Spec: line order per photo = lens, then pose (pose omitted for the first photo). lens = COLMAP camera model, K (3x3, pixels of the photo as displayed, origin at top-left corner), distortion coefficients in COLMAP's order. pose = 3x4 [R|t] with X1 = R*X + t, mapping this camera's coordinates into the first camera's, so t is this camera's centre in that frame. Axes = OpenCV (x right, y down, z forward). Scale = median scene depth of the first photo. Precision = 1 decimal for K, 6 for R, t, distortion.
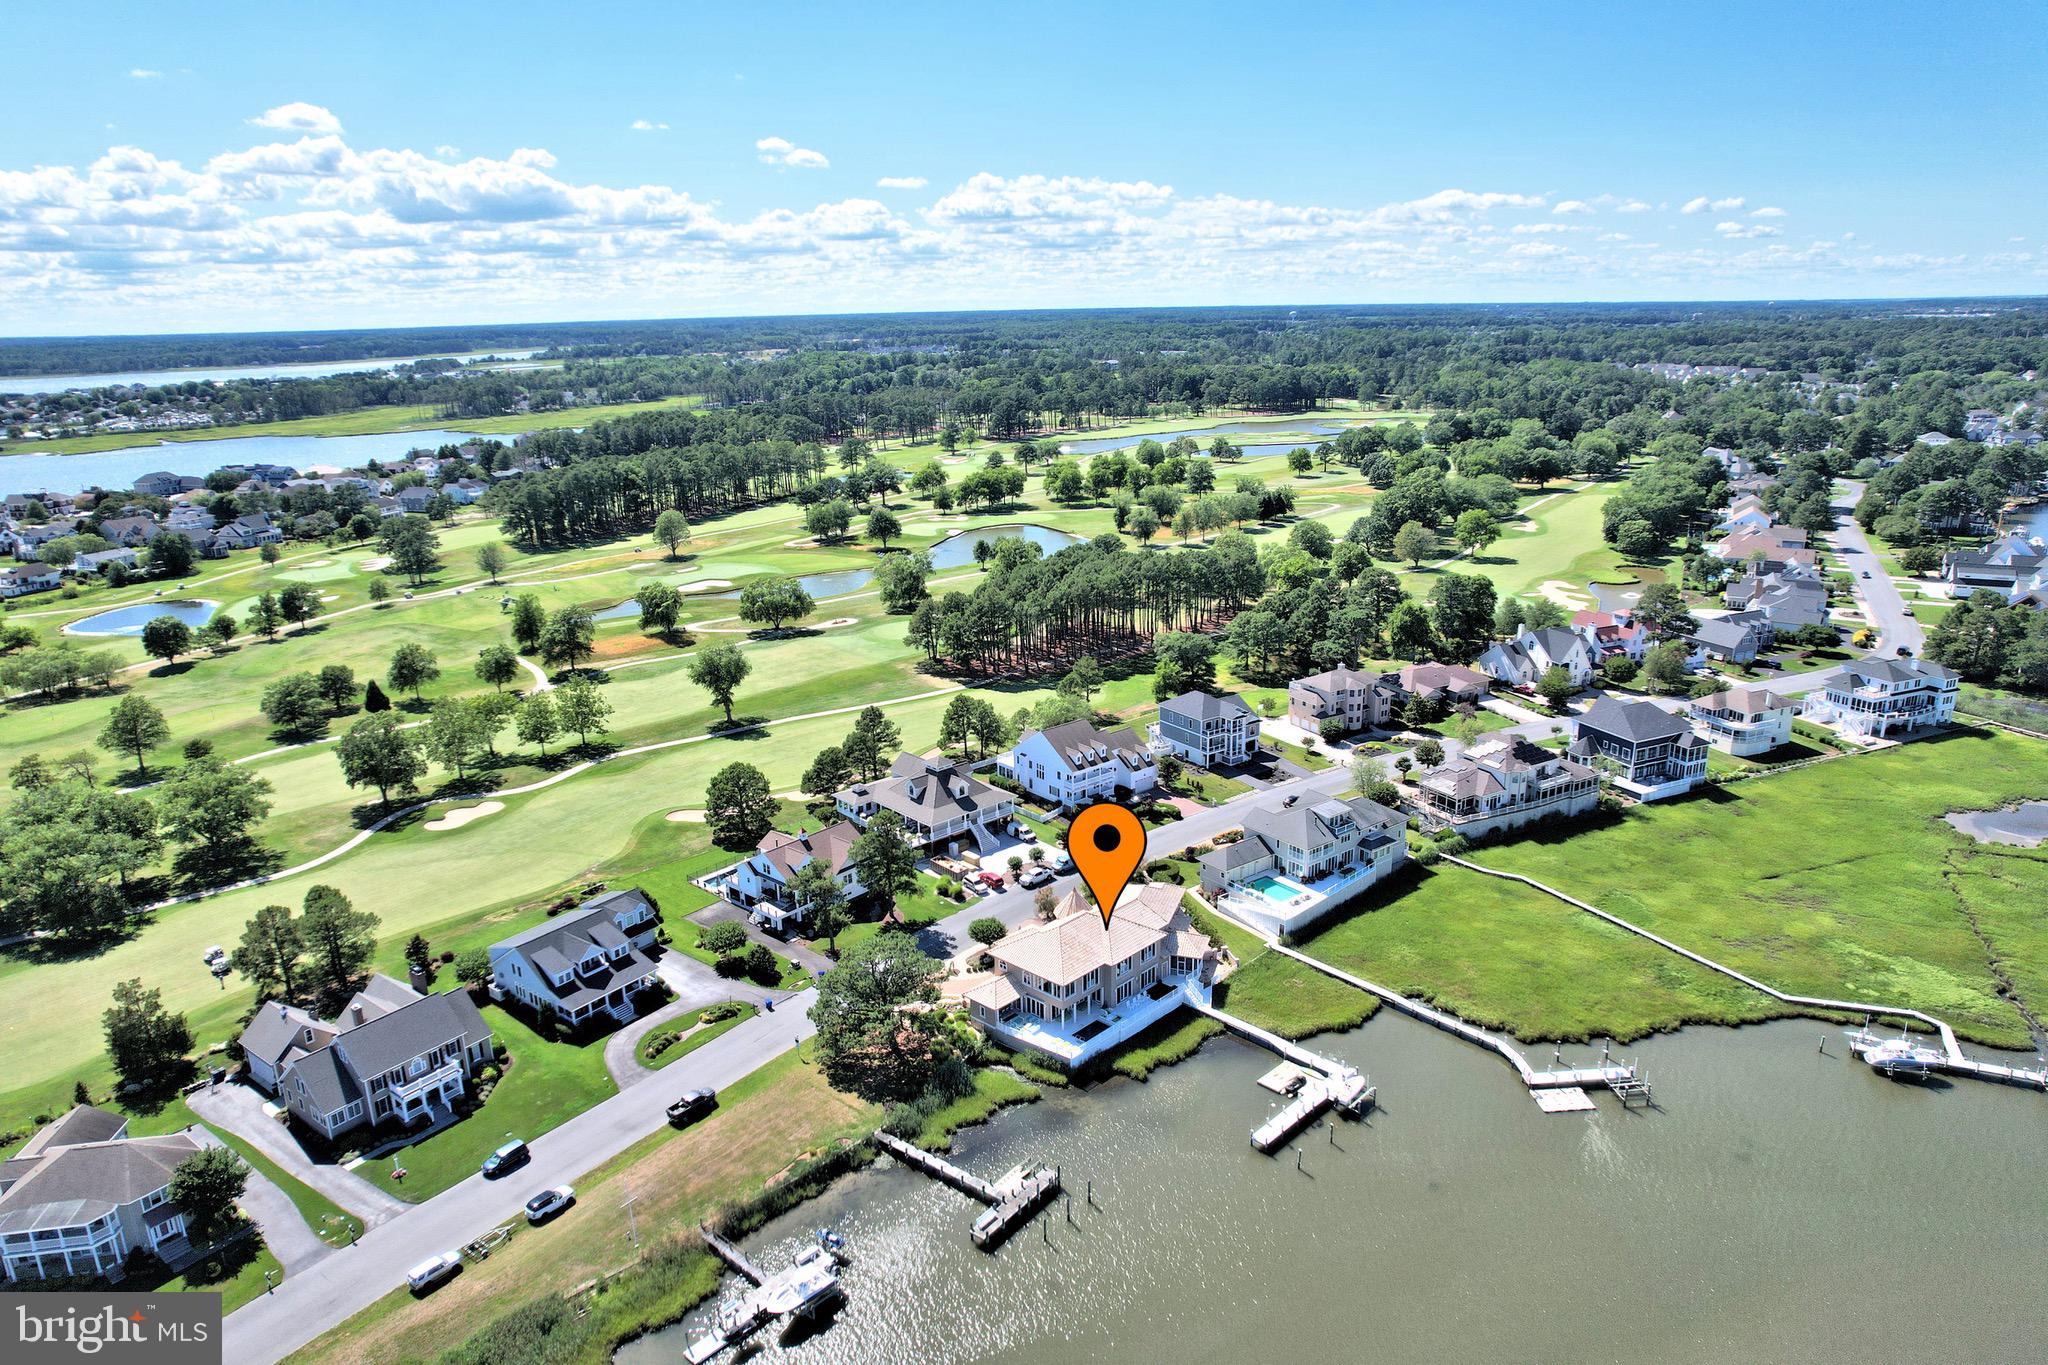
lens RADIAL K [[1311.3, 0, 1015.0], [0, 1311.3, 681.2], [0, 0, 1]] dist [-0.073023, 0.070037]
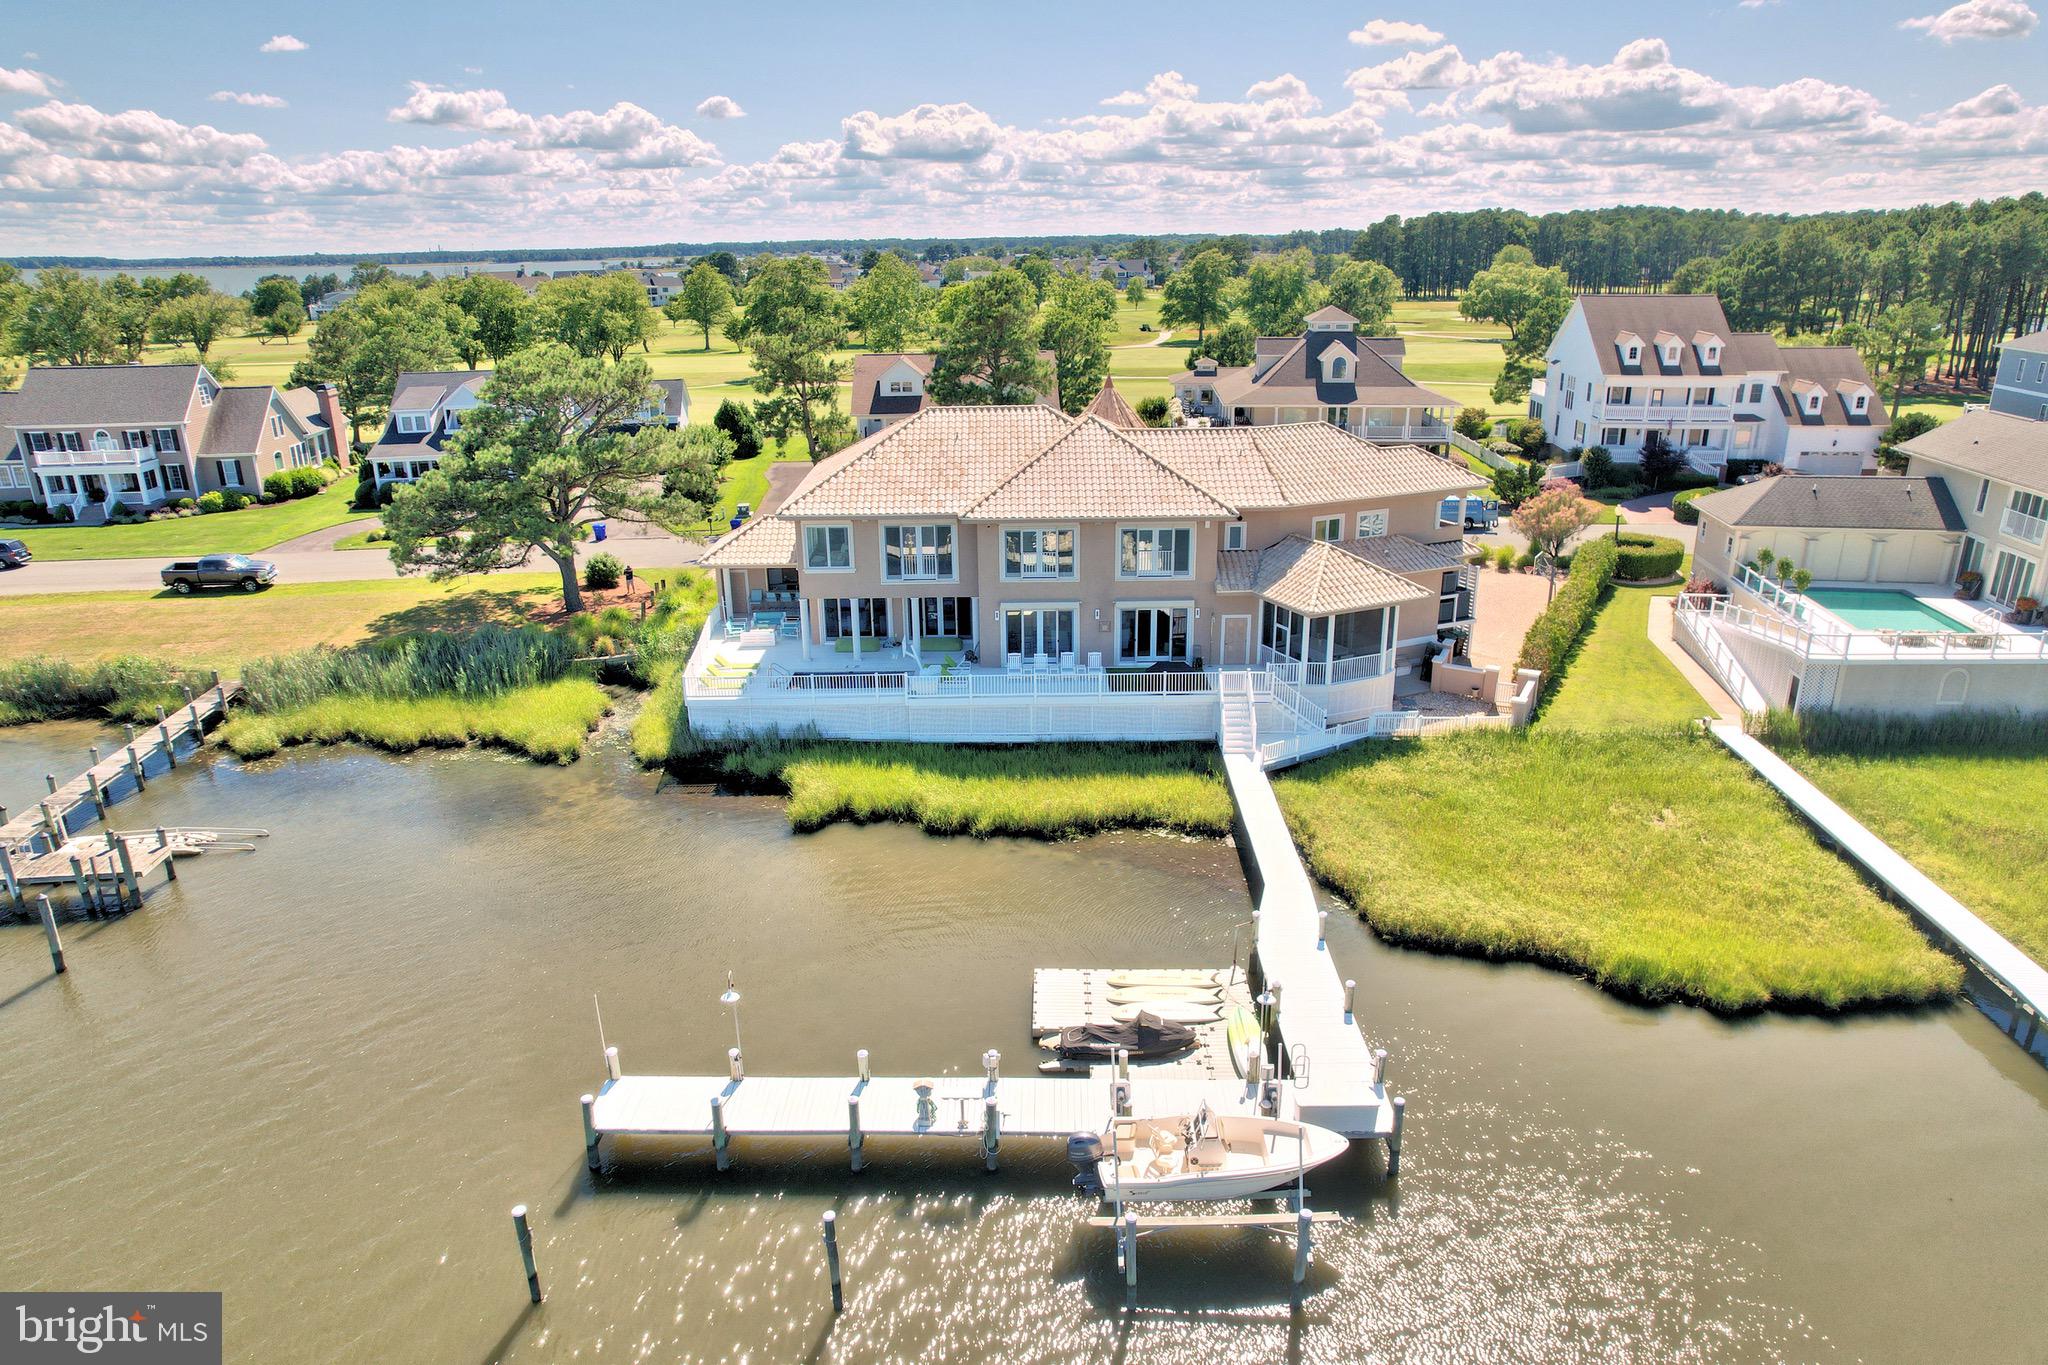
lens RADIAL K [[1311.3, 0, 1021.5], [0, 1311.3, 682.0], [0, 0, 1]] dist [-0.073023, 0.070037]
pose [[0.693810, 0.240839, -0.678693, 0.176173], [-0.201260, 0.969716, 0.138367, 0.114960], [0.691463, 0.040594, 0.721270, 0.425351]]
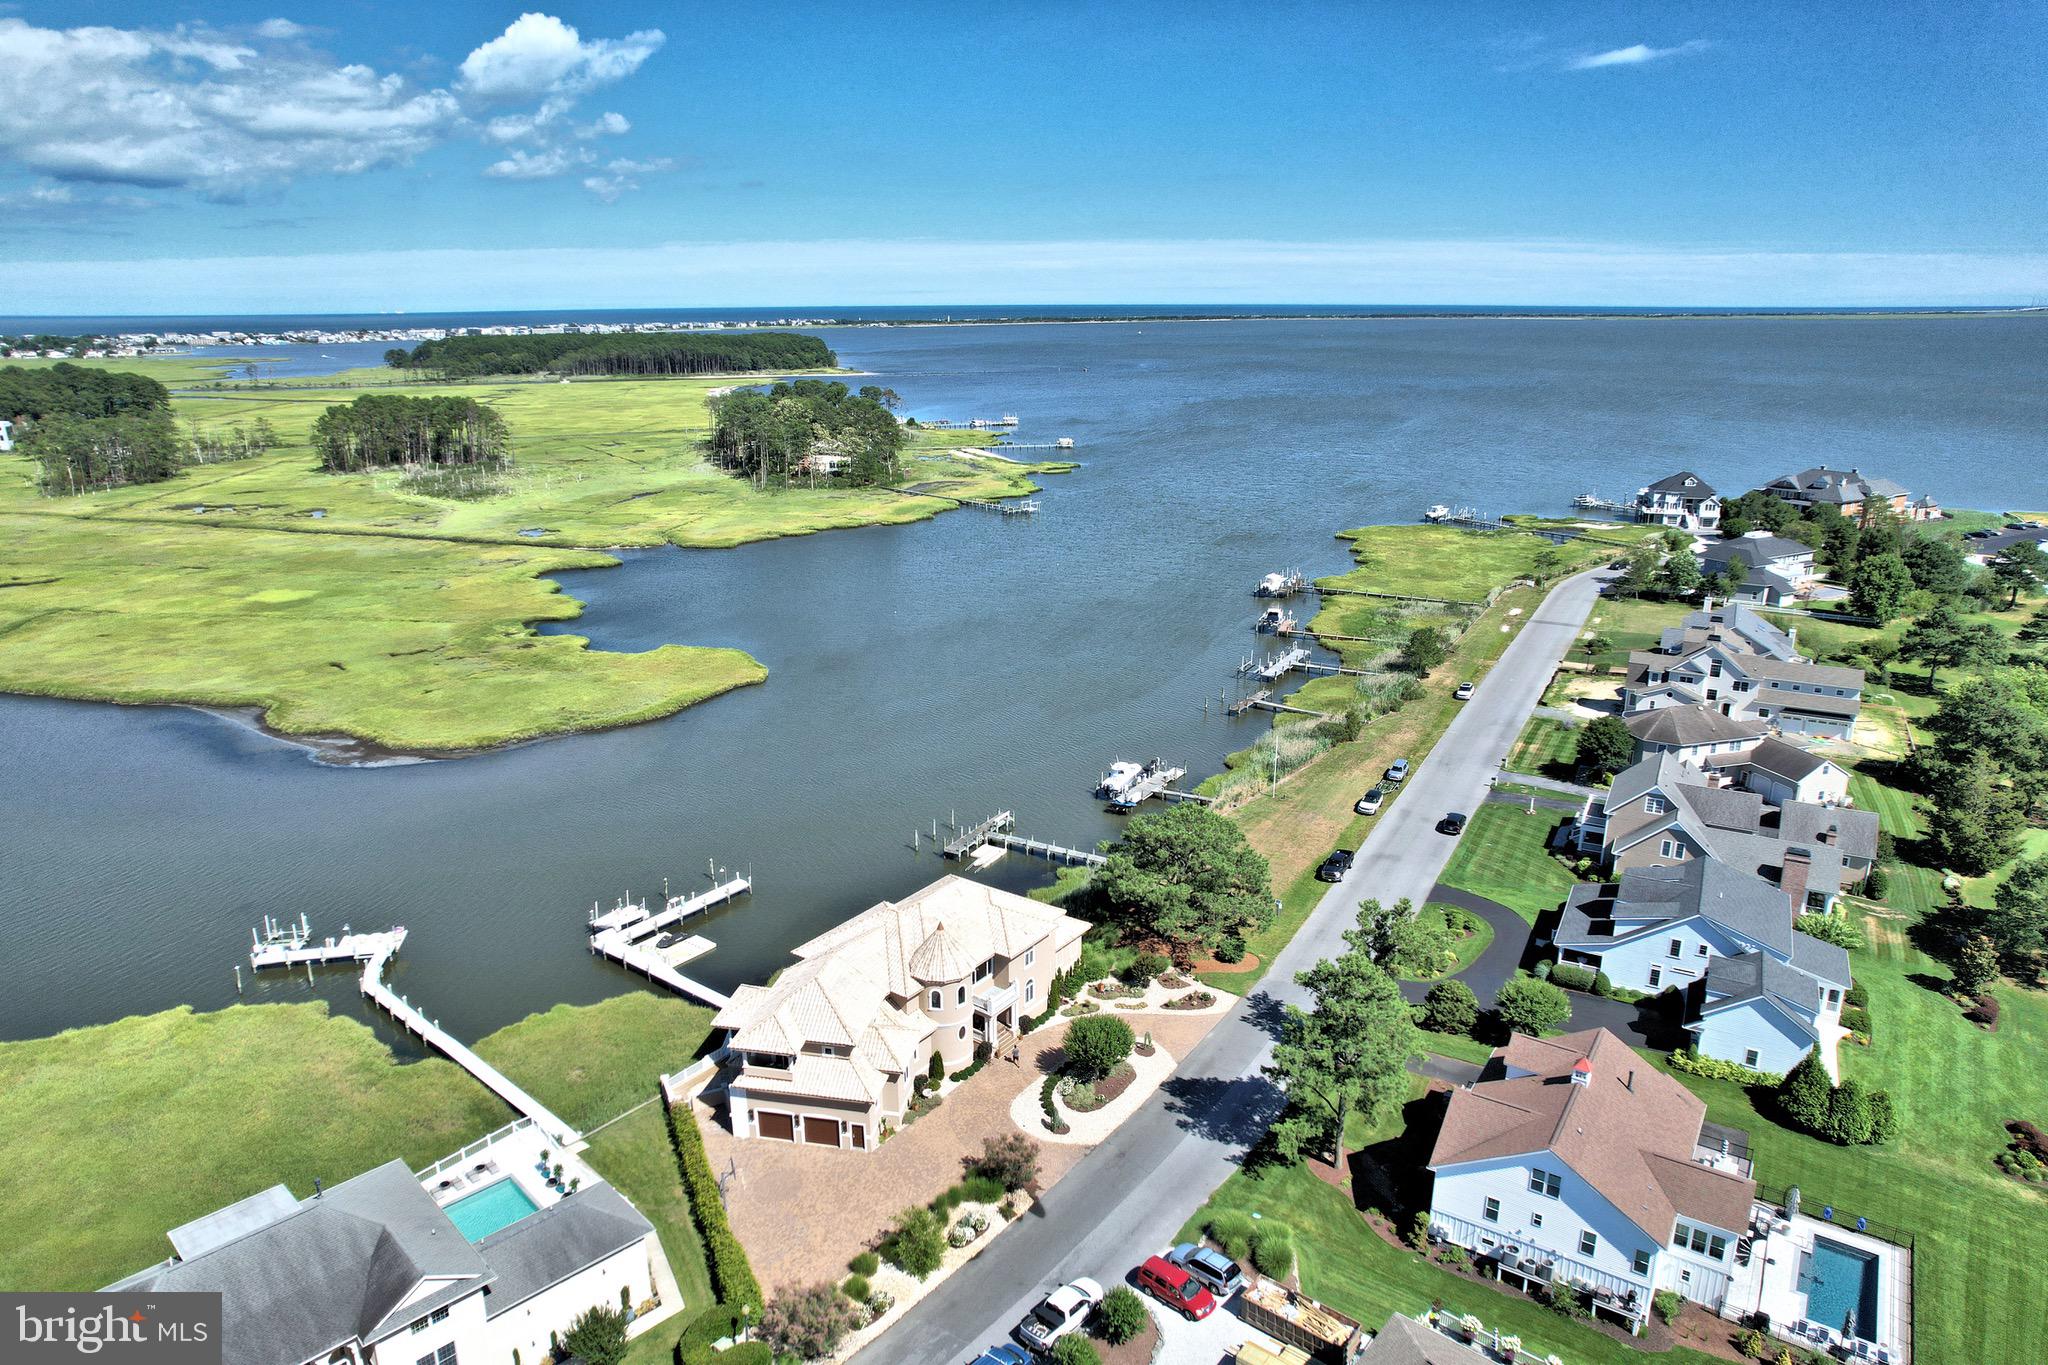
lens RADIAL K [[1311.3, 0, 1021.4], [0, 1311.3, 665.9], [0, 0, 1]] dist [-0.073023, 0.070037]
pose [[-0.990291, 0.061097, -0.124866, 0.045027], [-0.014240, 0.848928, 0.528317, -0.148934], [0.138280, 0.524965, -0.839815, 0.848618]]
